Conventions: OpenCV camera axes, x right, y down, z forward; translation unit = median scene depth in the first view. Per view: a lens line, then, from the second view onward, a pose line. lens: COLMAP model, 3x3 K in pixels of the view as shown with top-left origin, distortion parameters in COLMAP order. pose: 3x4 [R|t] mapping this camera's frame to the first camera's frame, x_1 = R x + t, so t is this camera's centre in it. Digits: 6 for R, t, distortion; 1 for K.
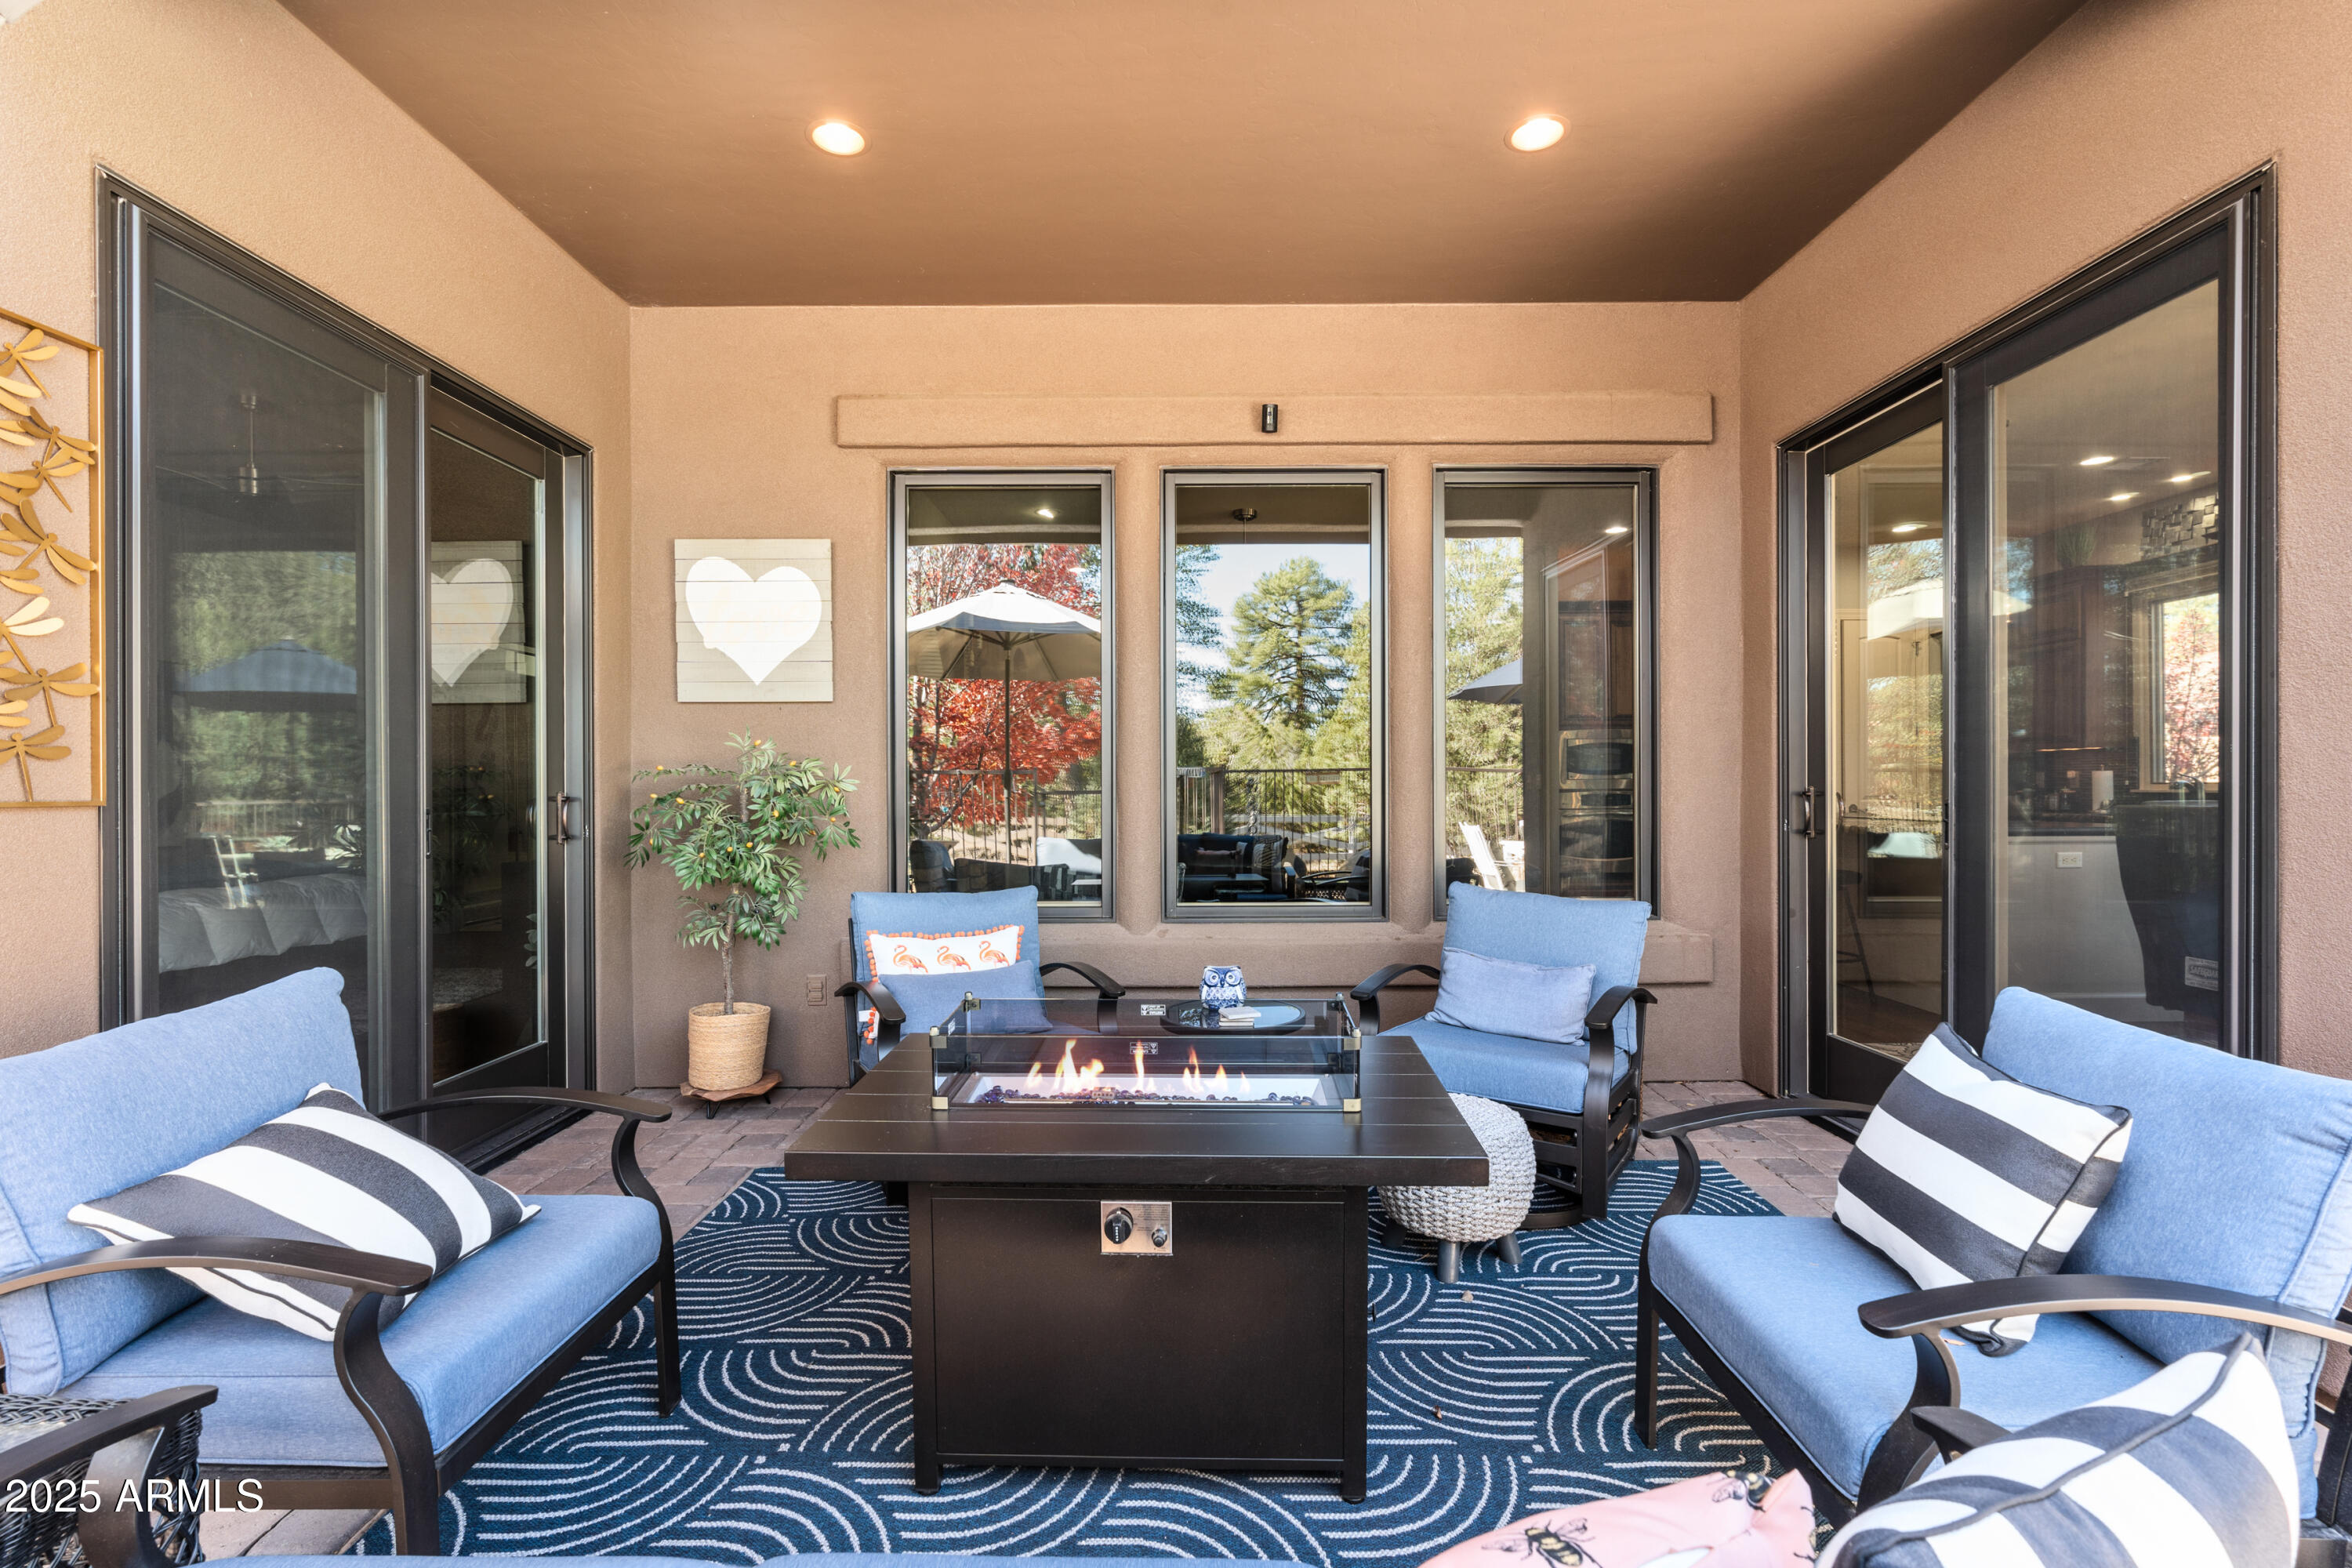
lens RADIAL K [[1050.7, 0, 1186.6], [0, 1050.7, 786.2], [0, 0, 1]] dist [-0.011604, 0.002840]
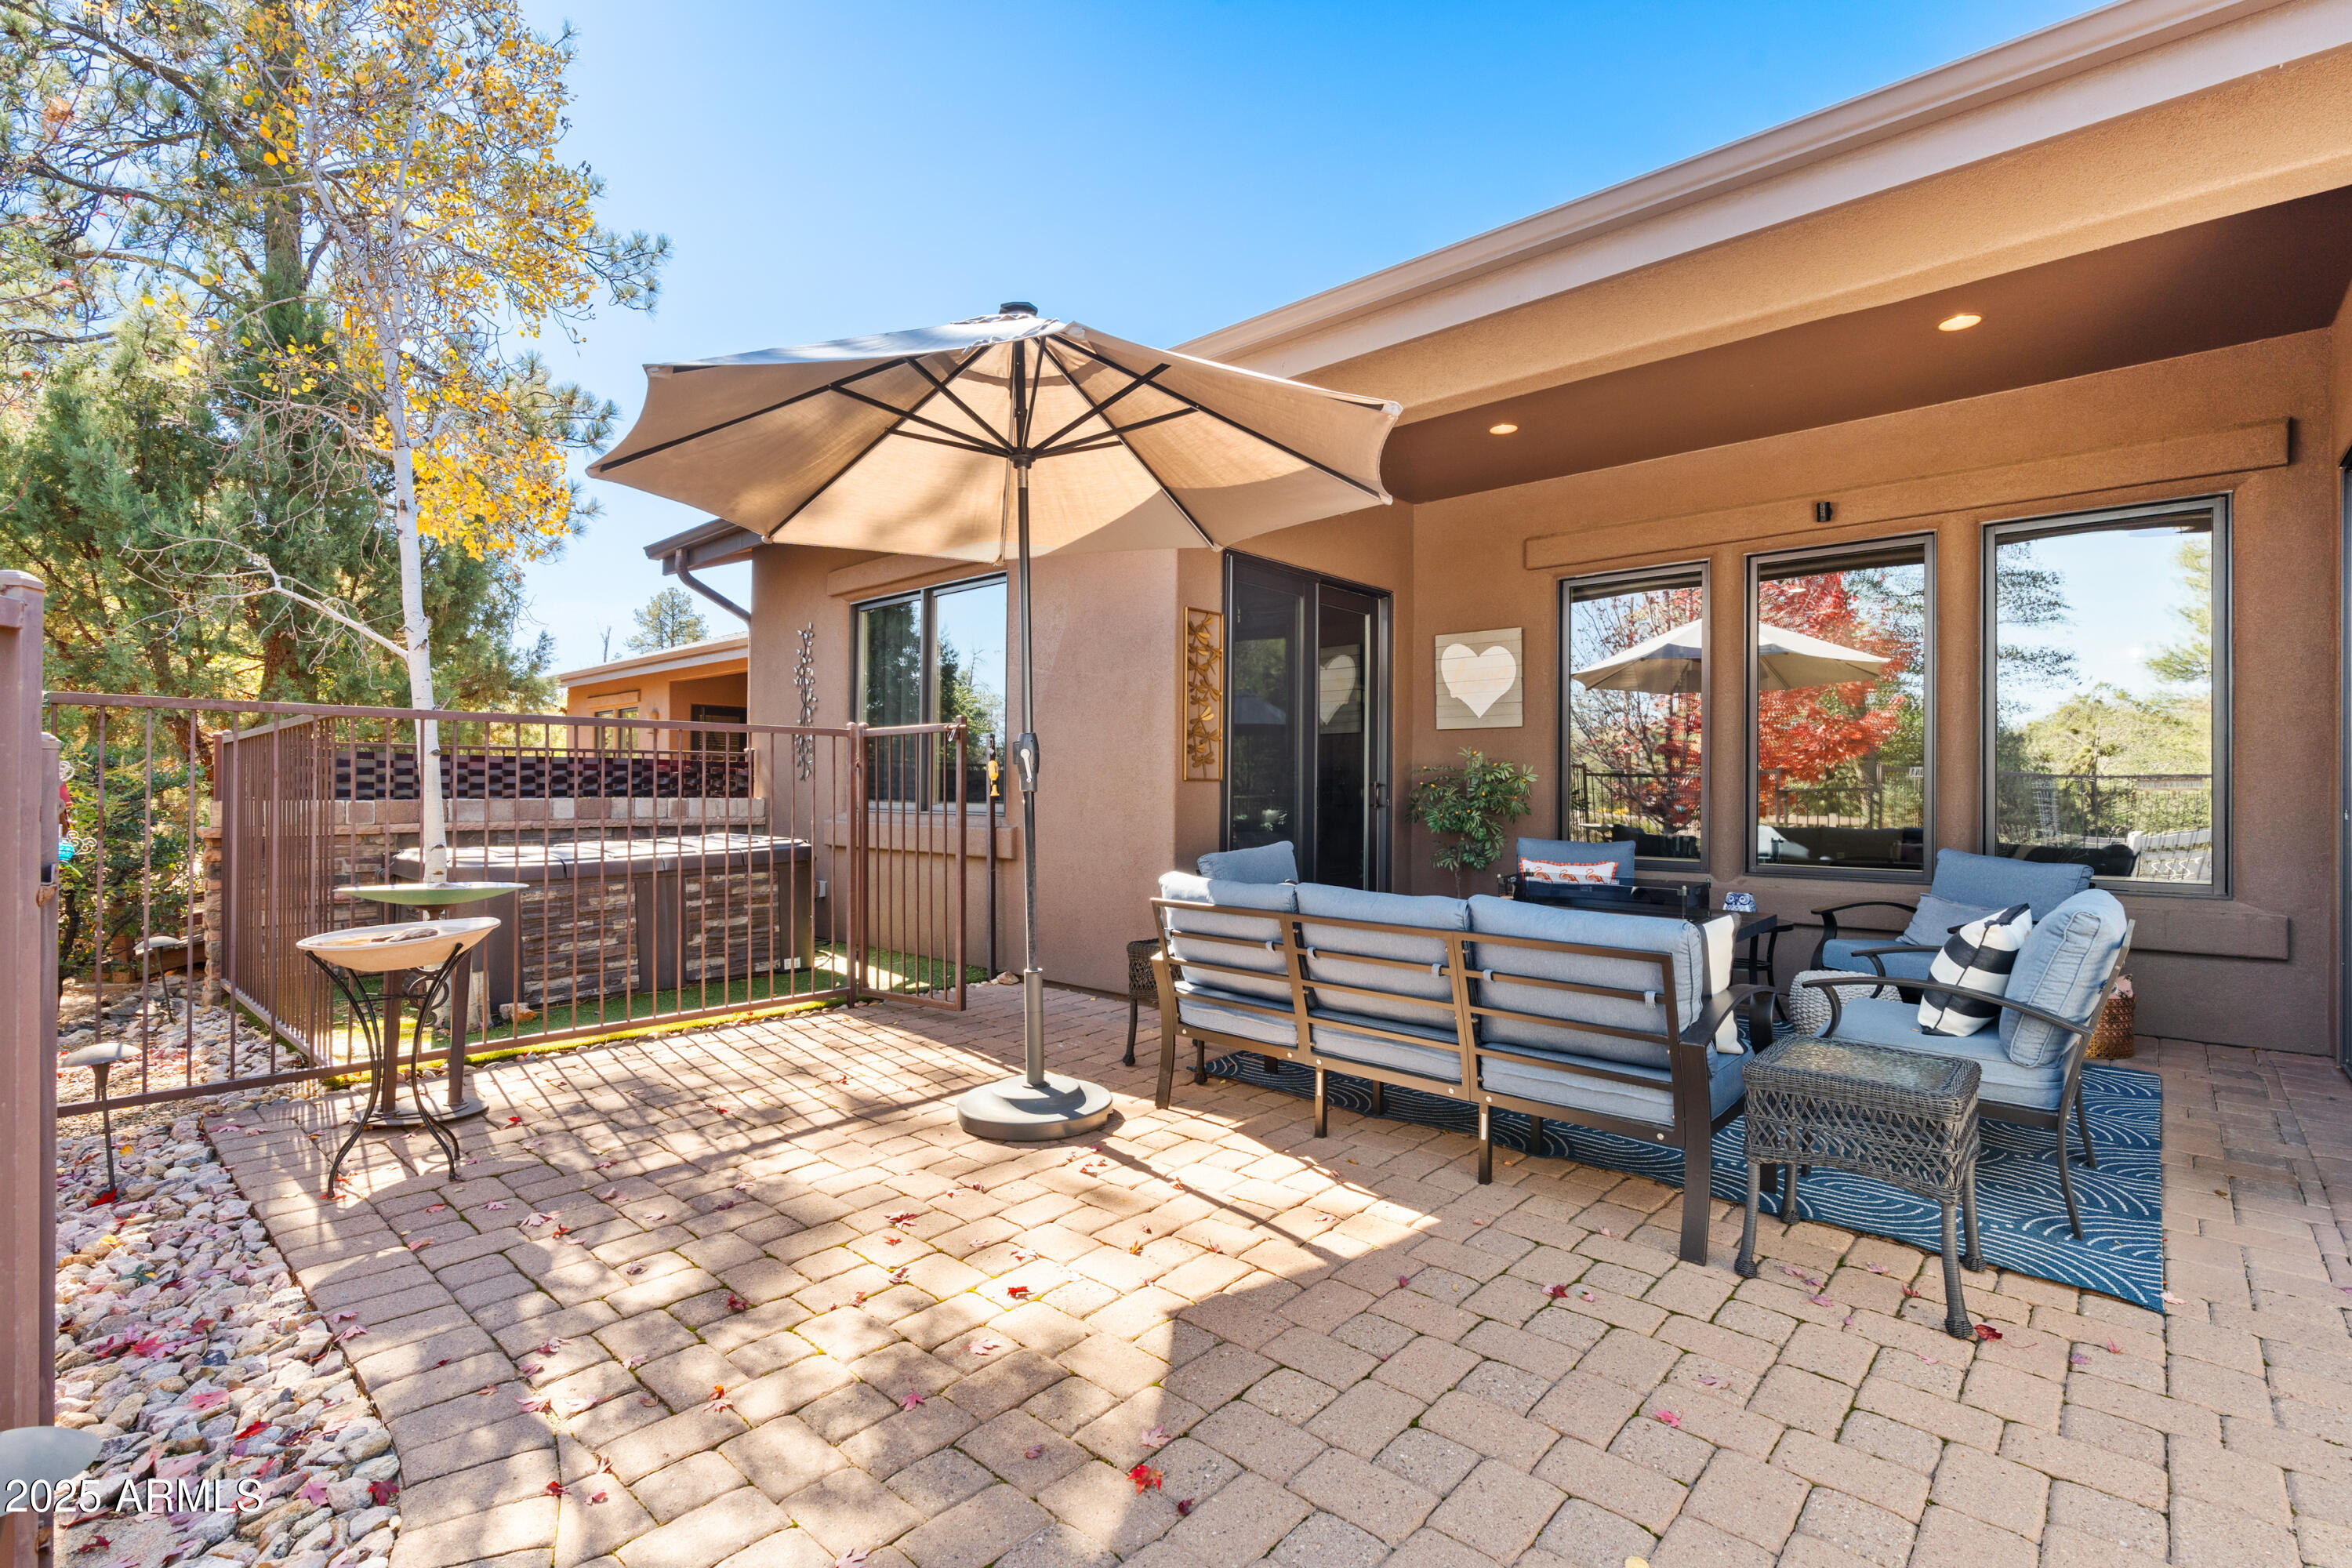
lens RADIAL K [[1050.7, 0, 1183.4], [0, 1050.7, 787.4], [0, 0, 1]] dist [-0.011604, 0.002840]
pose [[0.735950, 0.007359, -0.676996, 0.387259], [-0.011069, 0.999938, -0.001163, 0.021612], [0.676945, 0.008350, 0.735986, -0.565887]]
